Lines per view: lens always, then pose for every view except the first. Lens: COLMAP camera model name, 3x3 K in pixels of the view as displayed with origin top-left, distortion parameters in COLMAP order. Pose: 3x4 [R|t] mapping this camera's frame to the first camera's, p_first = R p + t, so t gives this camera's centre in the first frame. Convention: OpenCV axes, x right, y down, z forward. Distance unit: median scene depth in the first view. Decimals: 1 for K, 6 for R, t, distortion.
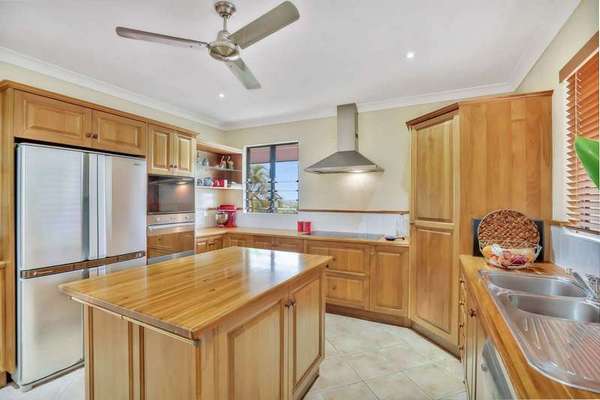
lens RADIAL K [[278.3, 0, 312.8], [0, 278.3, 198.7], [0, 0, 1]] dist [-0.000729, 0.003130]
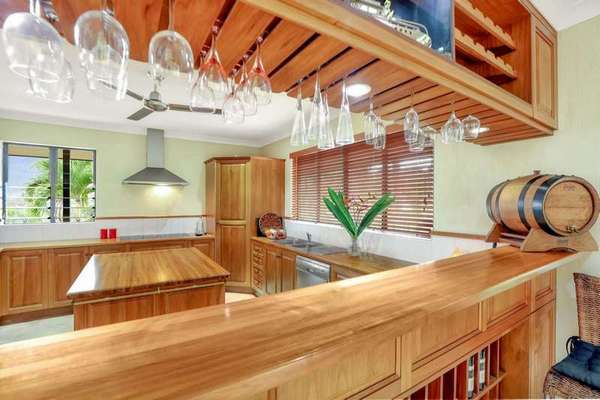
lens RADIAL K [[278.3, 0, 302.2], [0, 278.3, 200.2], [0, 0, 1]] dist [-0.000729, 0.003130]
pose [[0.544812, 0.001844, 0.838556, -0.715766], [-0.005422, 0.999984, 0.001323, -0.044556], [-0.838541, -0.005267, 0.544814, -0.258897]]
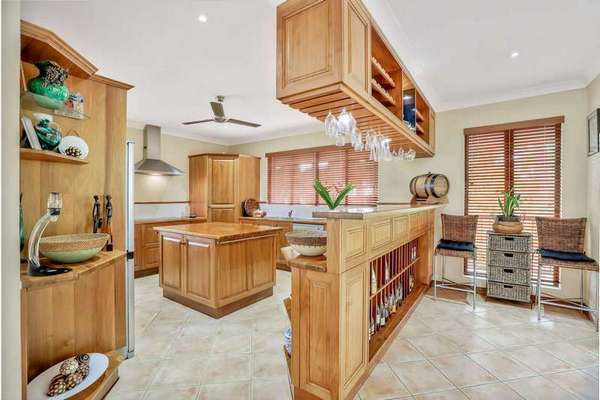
lens RADIAL K [[278.3, 0, 301.8], [0, 278.3, 199.7], [0, 0, 1]] dist [-0.000729, 0.003130]
pose [[0.200183, -0.008183, 0.979724, -1.438016], [-0.005697, 0.999938, 0.009516, 0.019094], [-0.979742, -0.007487, 0.200124, -0.010656]]
